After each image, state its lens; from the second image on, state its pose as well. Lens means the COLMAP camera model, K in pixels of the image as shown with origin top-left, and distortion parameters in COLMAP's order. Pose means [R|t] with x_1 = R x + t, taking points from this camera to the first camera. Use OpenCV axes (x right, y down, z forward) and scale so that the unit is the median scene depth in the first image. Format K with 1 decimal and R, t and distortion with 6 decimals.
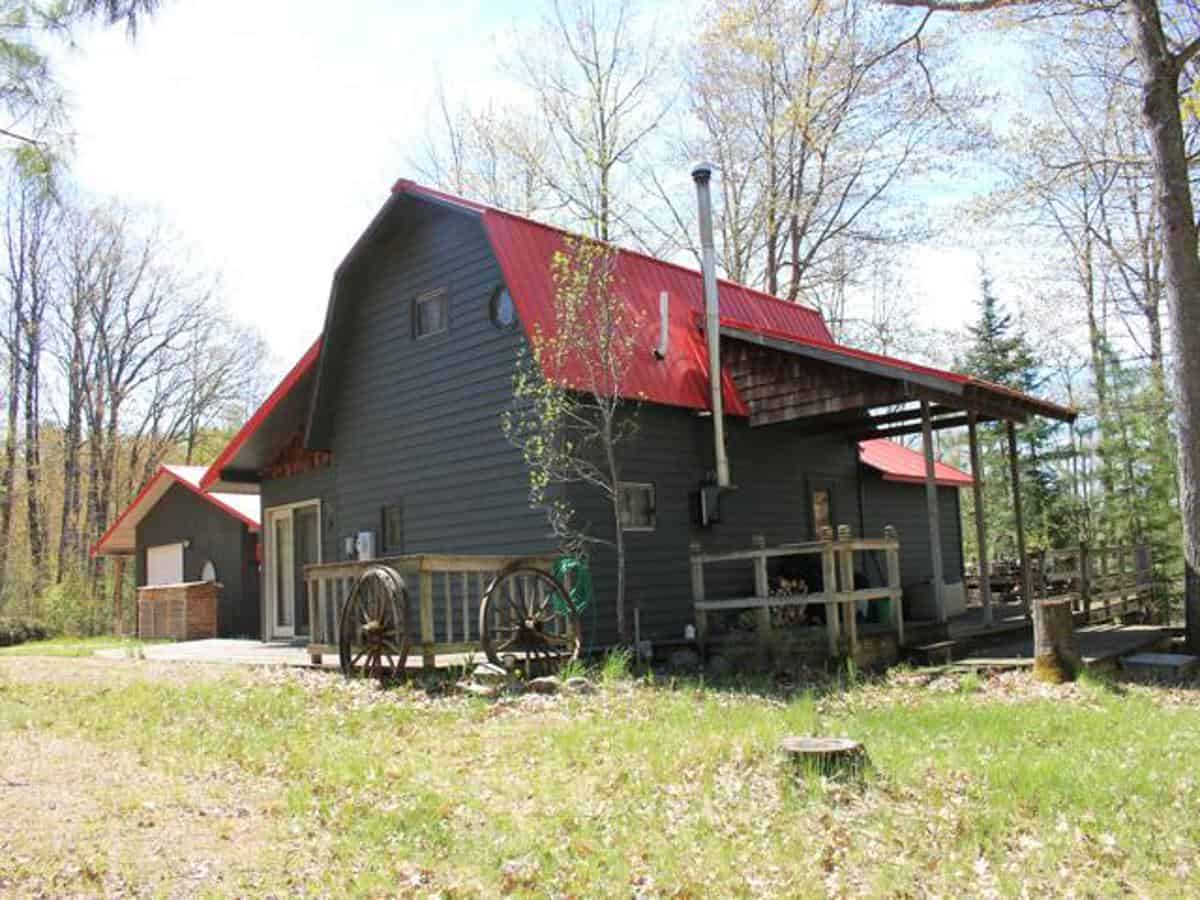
lens RADIAL K [[981.6, 0, 600.0], [0, 981.6, 450.0], [0, 0, 1]] dist [-0.112358, 0.007989]
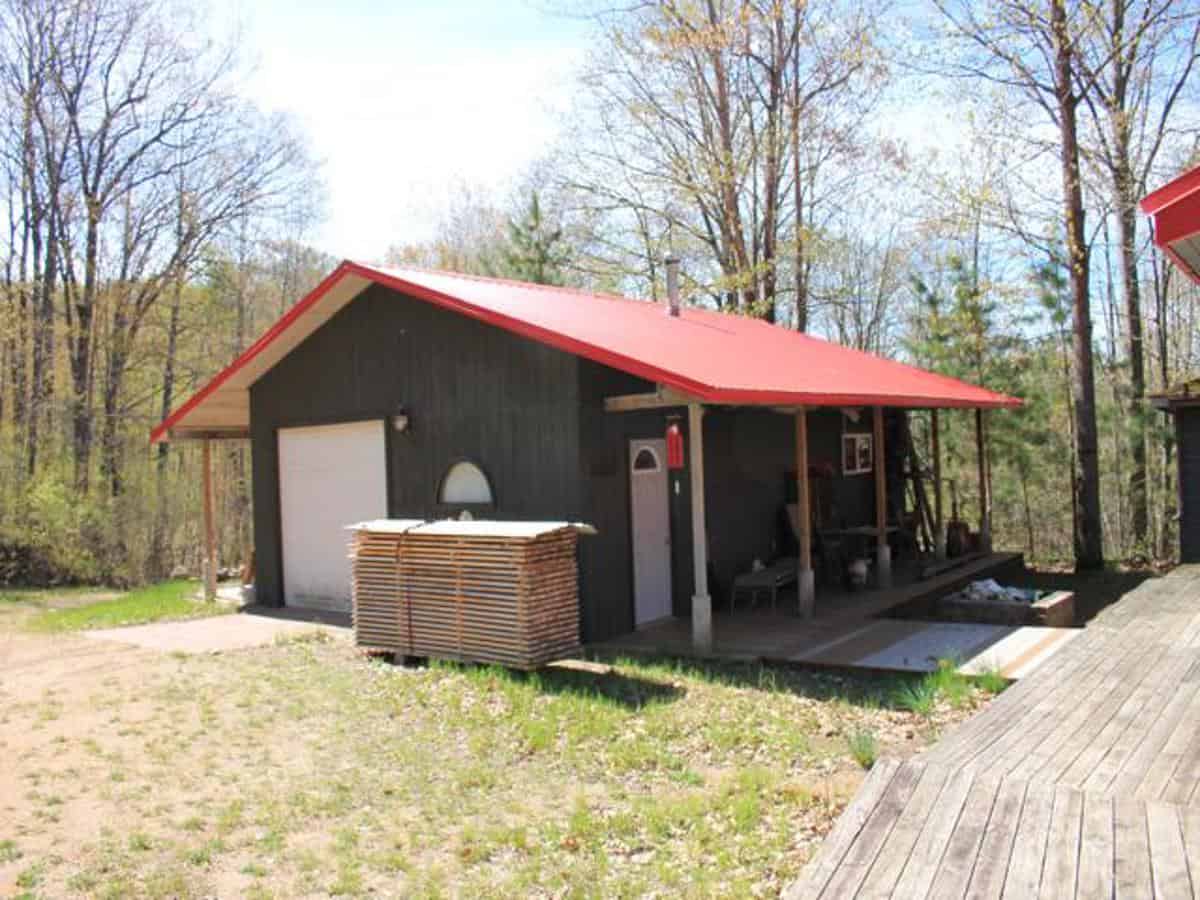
lens RADIAL K [[981.6, 0, 600.0], [0, 981.6, 450.0], [0, 0, 1]] dist [-0.112358, 0.007989]
pose [[0.997064, 0.017547, 0.074529, -0.578951], [-0.027428, 0.990641, 0.133710, 0.066599], [-0.071486, -0.135362, 0.988214, 0.792963]]
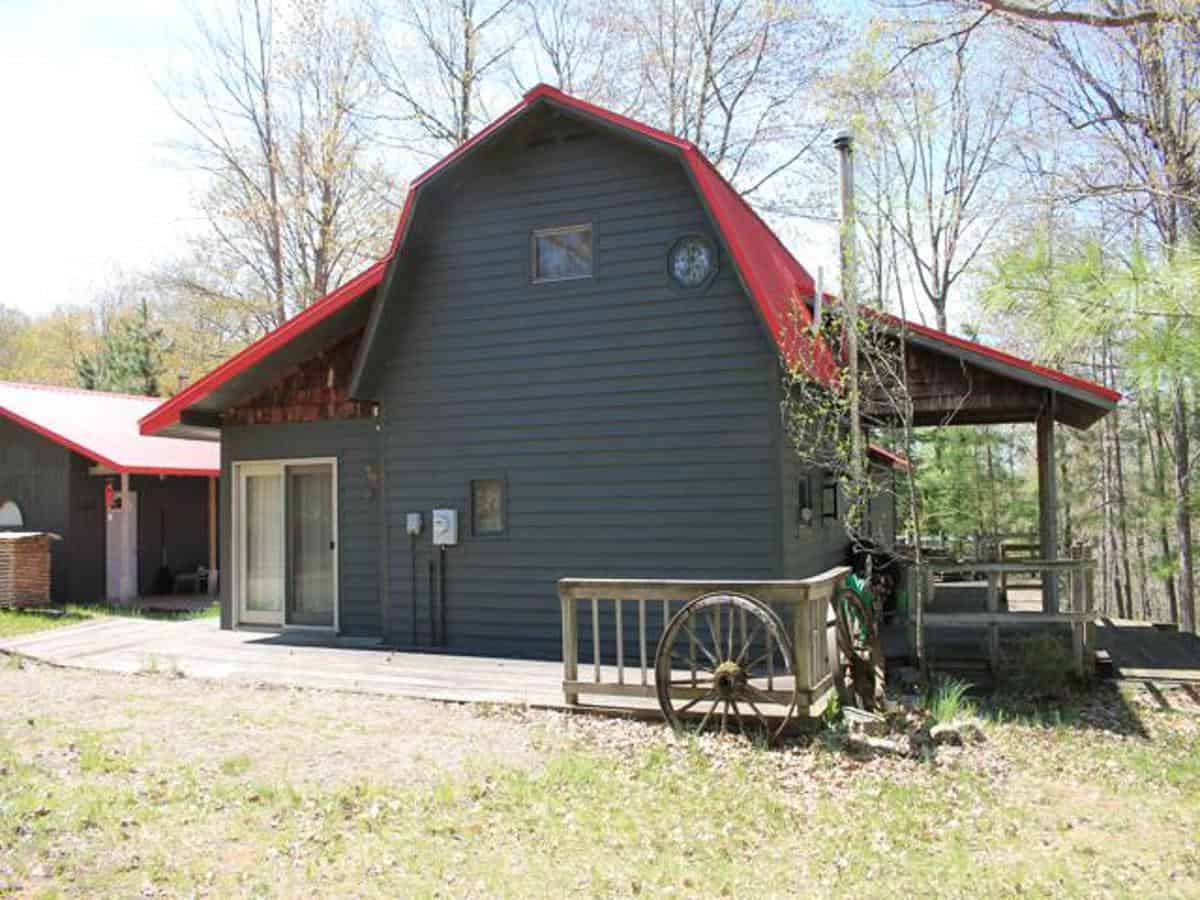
lens RADIAL K [[981.6, 0, 600.0], [0, 981.6, 450.0], [0, 0, 1]] dist [-0.112358, 0.007989]
pose [[0.935600, 0.059351, 0.348039, -0.342934], [-0.084691, 0.994716, 0.058038, -0.020010], [-0.342755, -0.083776, 0.935682, 0.162515]]
